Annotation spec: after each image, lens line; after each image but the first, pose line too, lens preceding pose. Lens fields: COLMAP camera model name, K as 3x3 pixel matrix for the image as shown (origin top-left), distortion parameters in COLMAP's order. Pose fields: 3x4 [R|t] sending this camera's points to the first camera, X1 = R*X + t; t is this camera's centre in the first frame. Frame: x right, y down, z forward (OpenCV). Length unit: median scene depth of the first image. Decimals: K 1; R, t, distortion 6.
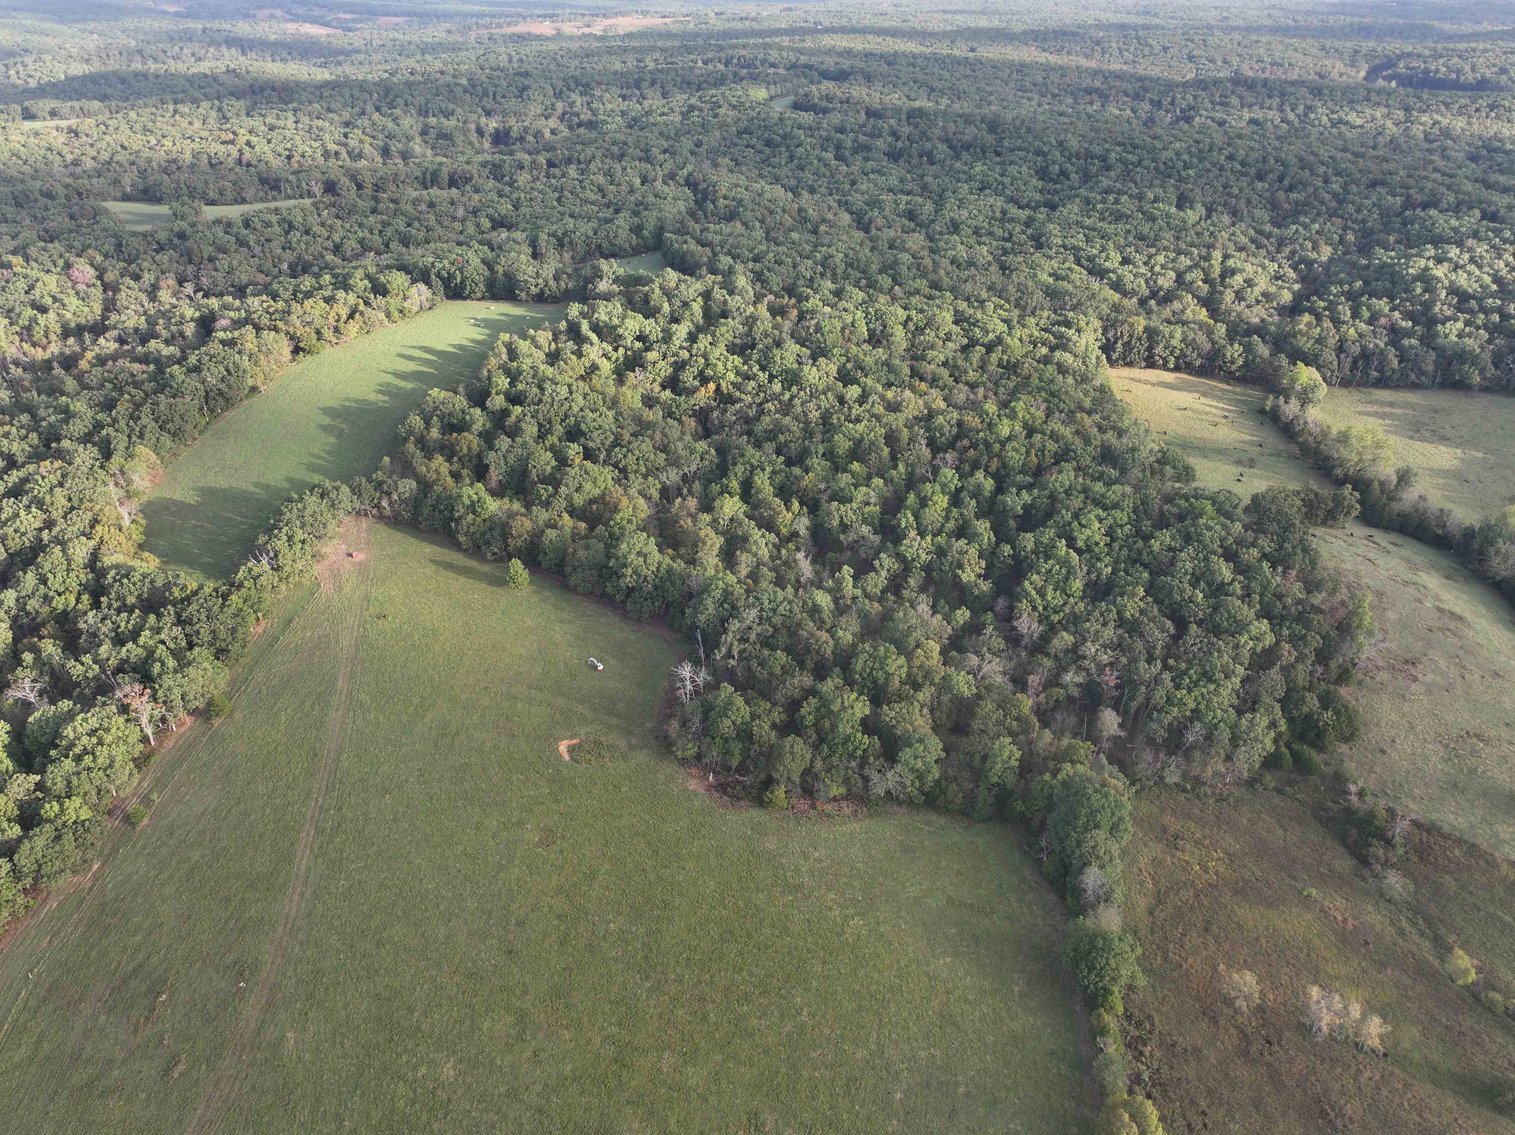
lens RADIAL K [[1068.0, 0, 762.8], [0, 1068.0, 562.2], [0, 0, 1]] dist [-0.003378, 0.022890]
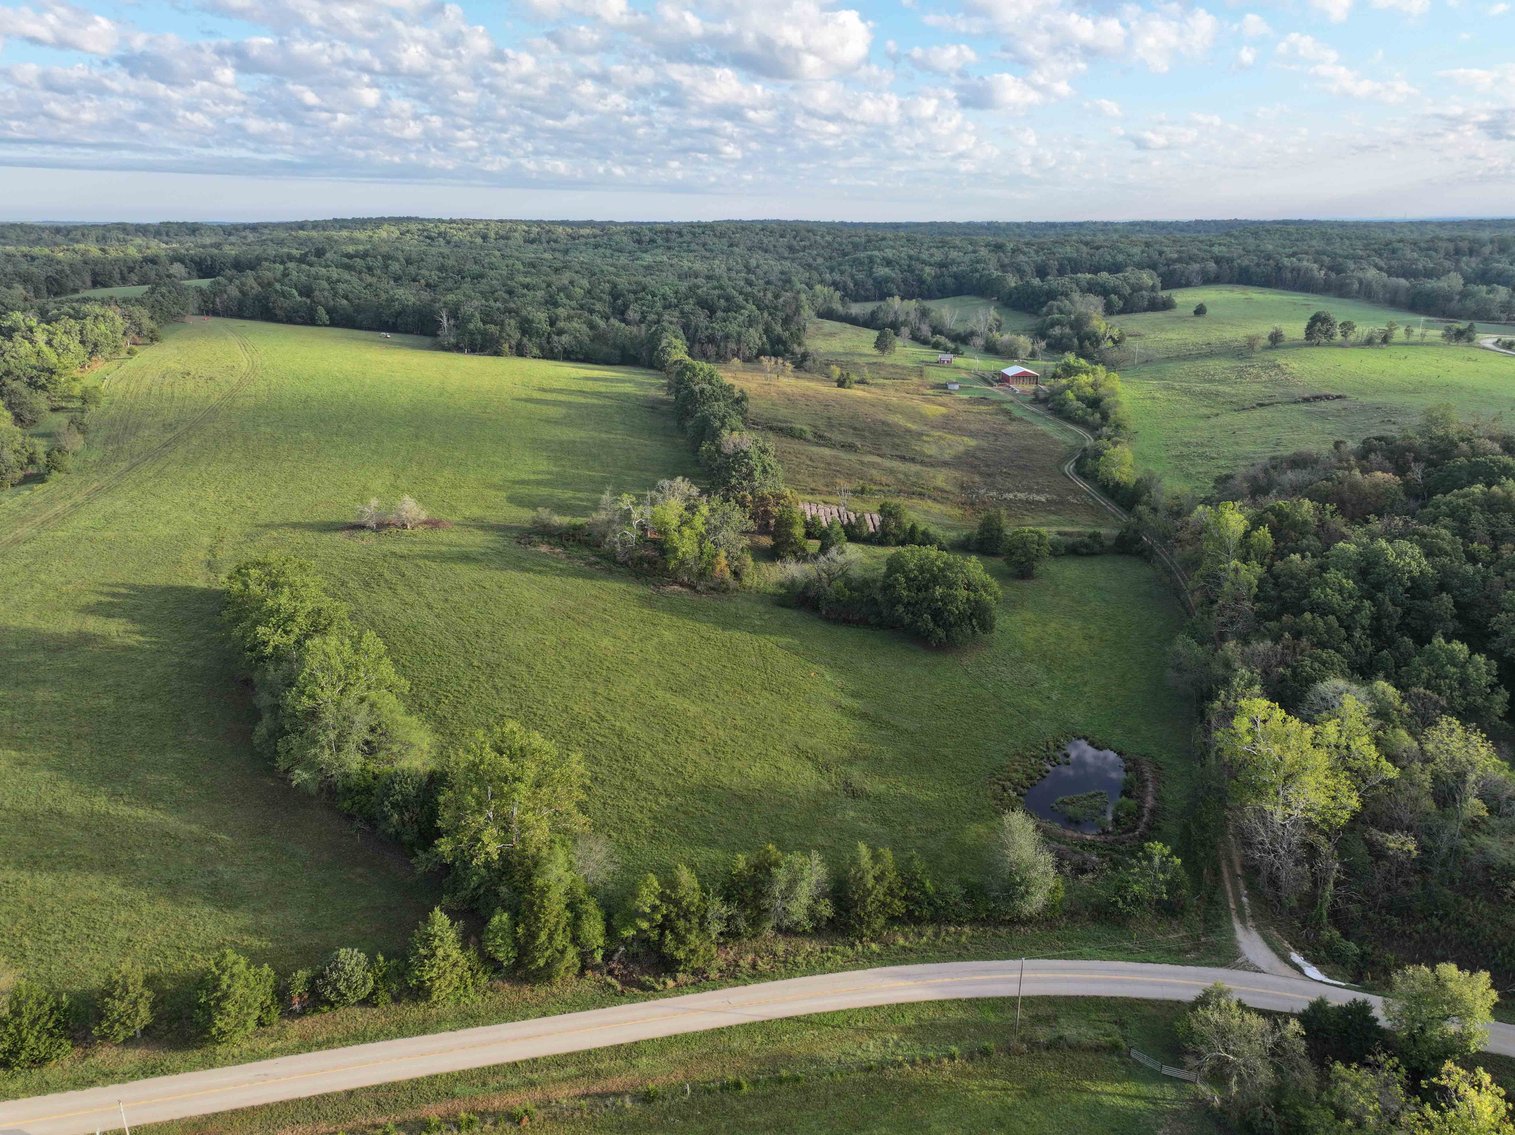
lens RADIAL K [[1066.0, 0, 763.1], [0, 1066.0, 566.5], [0, 0, 1]] dist [-0.002413, 0.019138]
pose [[0.945944, -0.101381, 0.308077, -0.084788], [0.161275, 0.971161, -0.175605, 0.487040], [-0.281389, 0.215798, 0.935014, -0.391498]]
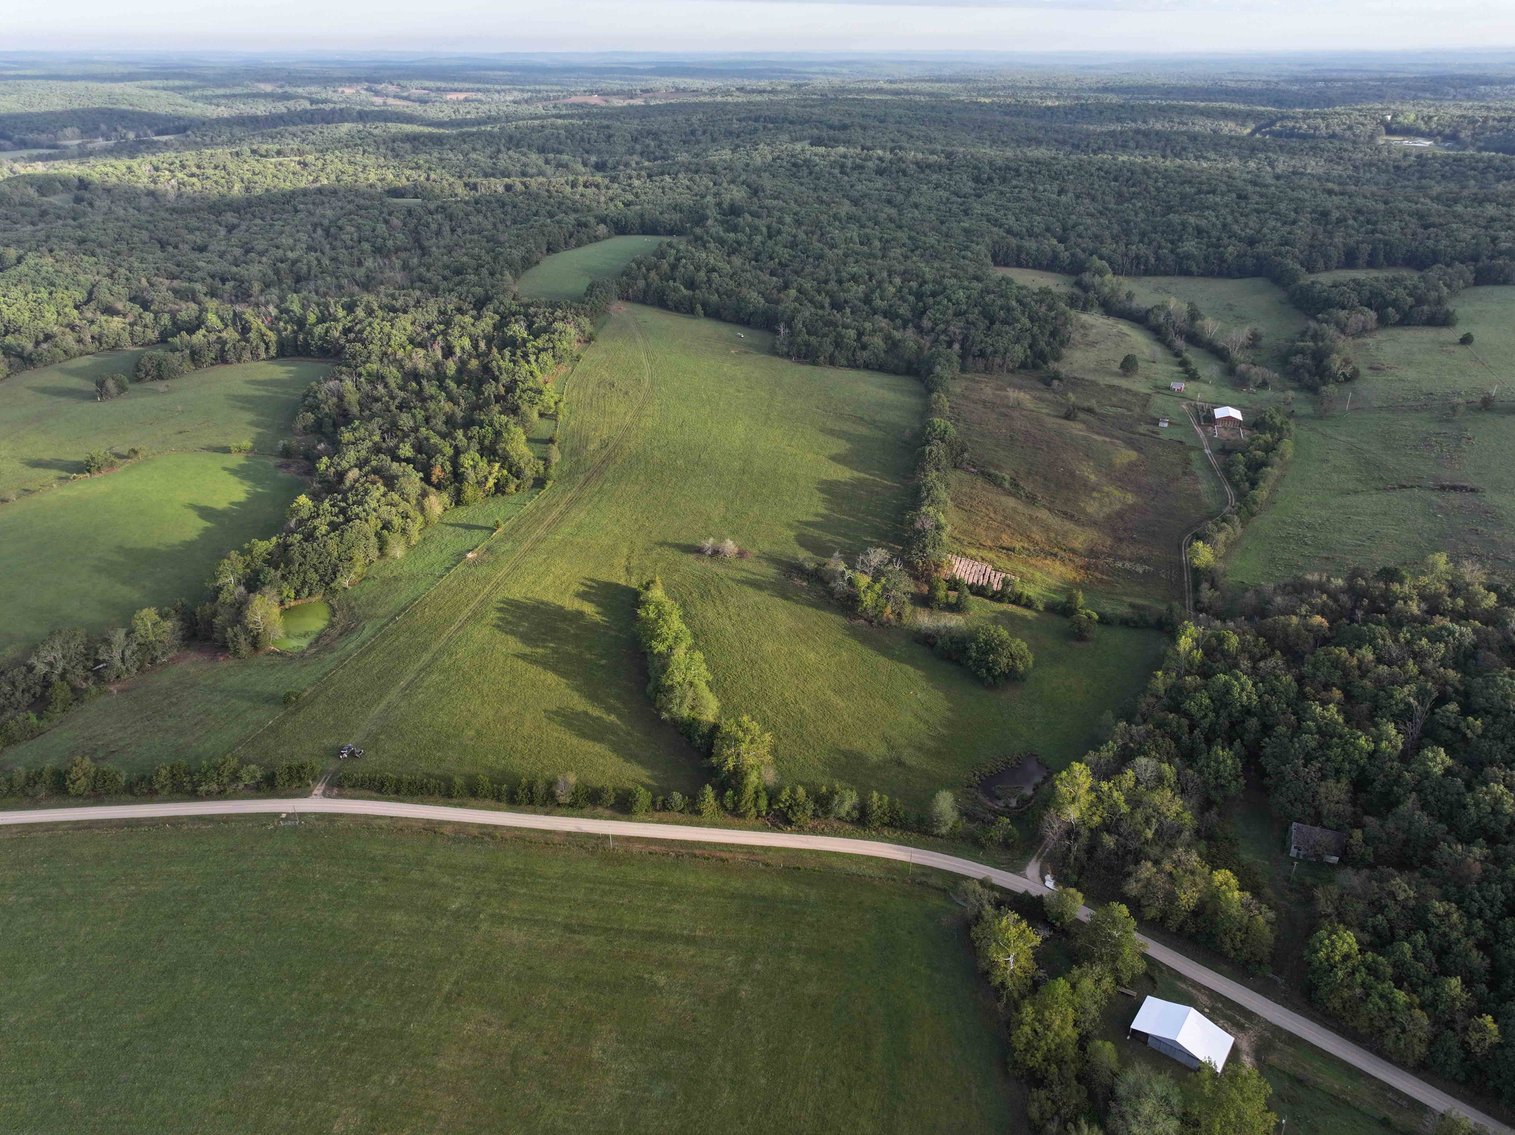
lens RADIAL K [[1066.0, 0, 763.1], [0, 1066.0, 566.5], [0, 0, 1]] dist [-0.002413, 0.019138]
pose [[0.999993, 0.001521, -0.003336, -0.055888], [-0.001712, 0.998312, -0.058061, 0.421177], [0.003242, 0.058066, 0.998307, -0.742811]]
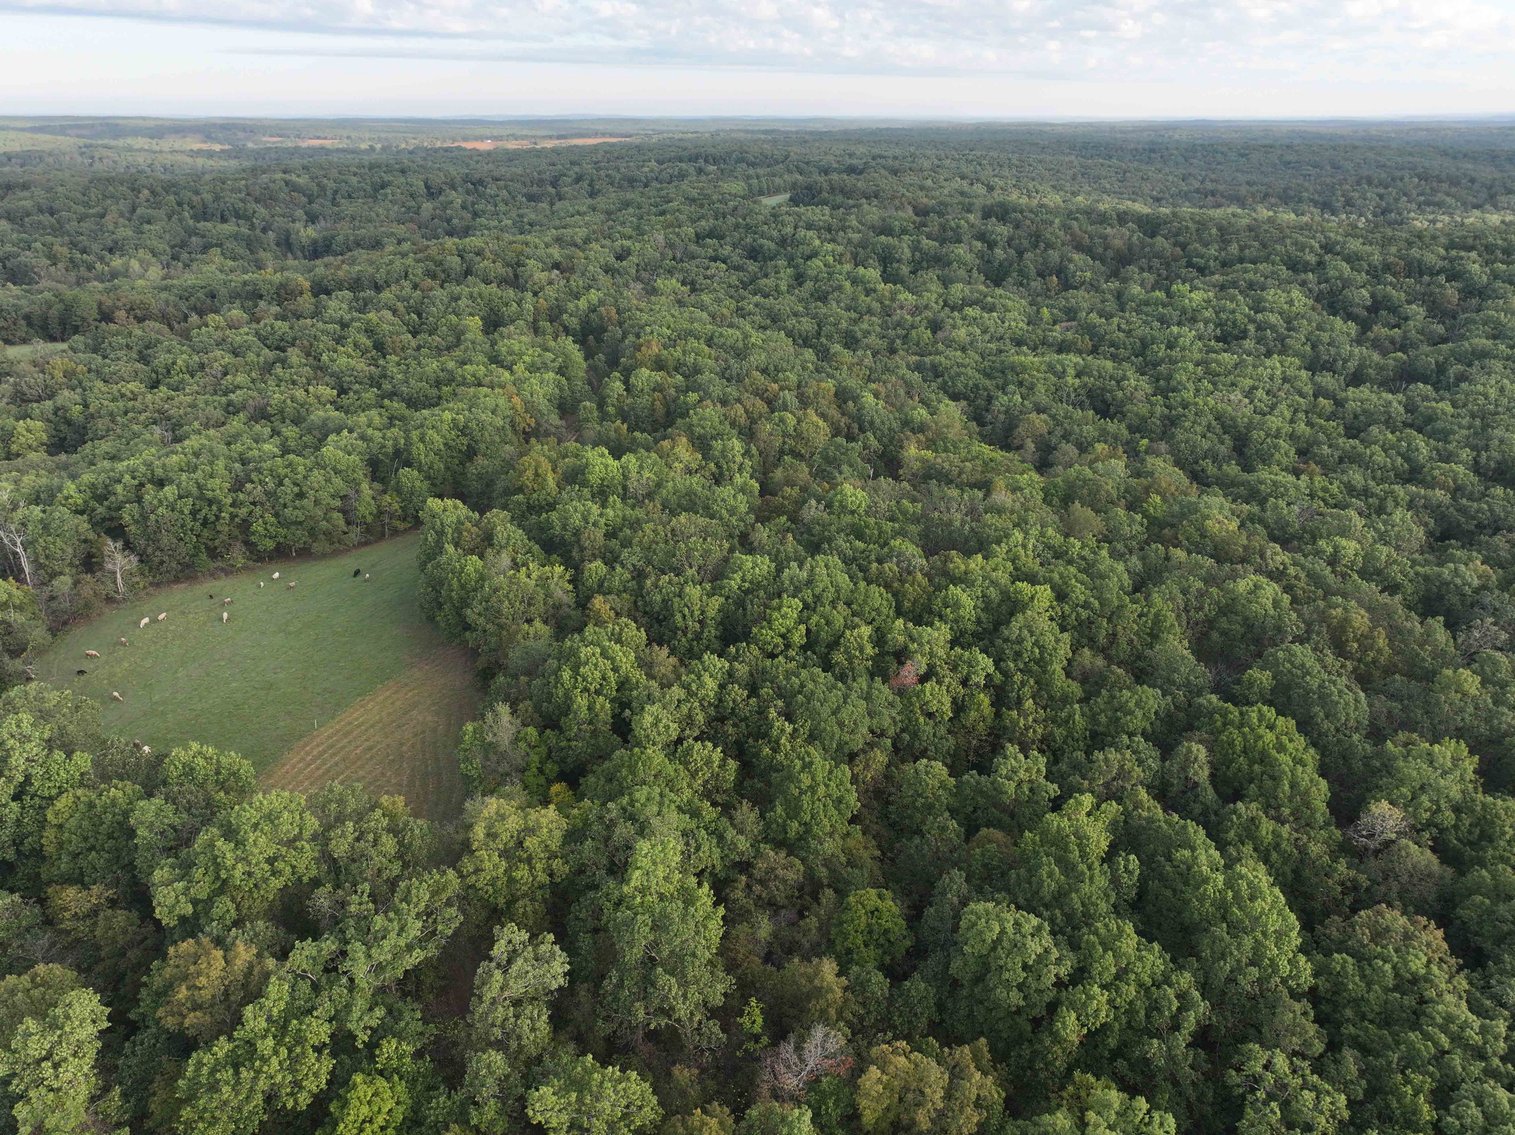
lens RADIAL K [[1068.0, 0, 762.8], [0, 1068.0, 562.2], [0, 0, 1]] dist [-0.003378, 0.022890]
pose [[0.999718, -0.007987, 0.022379, -0.005640], [0.010498, 0.993374, -0.114448, -0.303721], [-0.021317, 0.114651, 0.993177, 0.834305]]
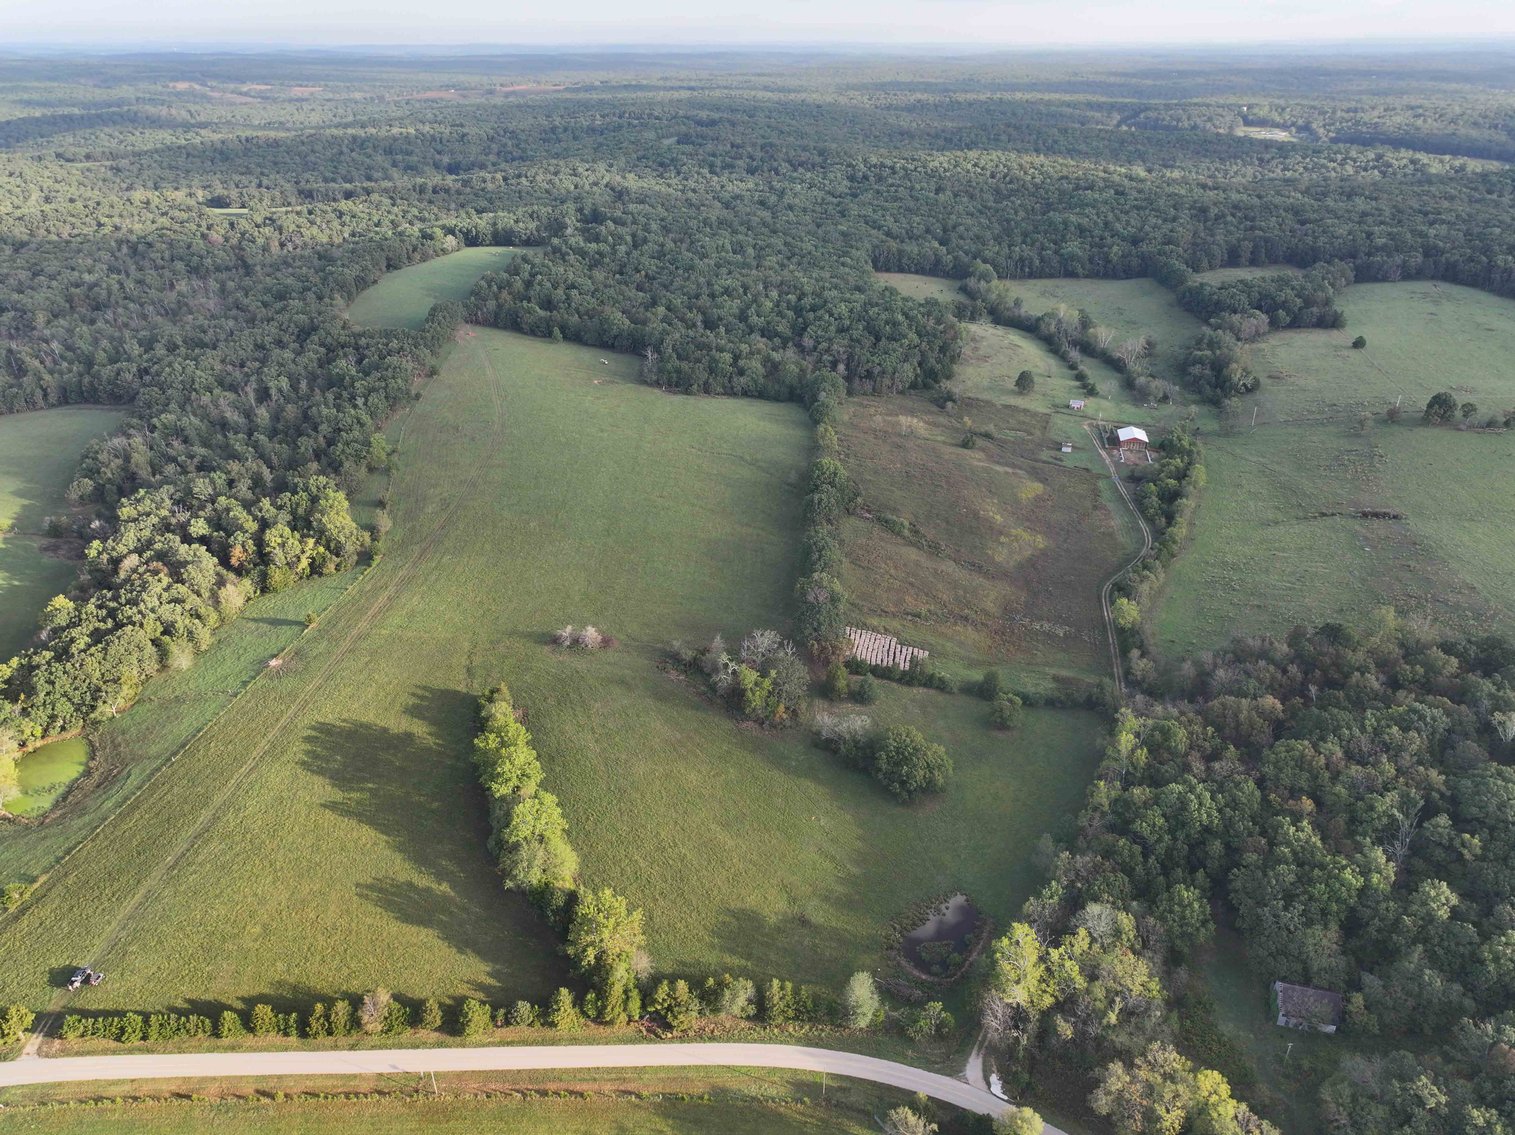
lens RADIAL K [[1066.0, 0, 763.1], [0, 1066.0, 566.5], [0, 0, 1]] dist [-0.002413, 0.019138]
pose [[0.994169, -0.049854, 0.095617, -0.037418], [0.054735, 0.997292, -0.049123, 0.354061], [-0.092910, 0.054070, 0.994205, -0.627713]]
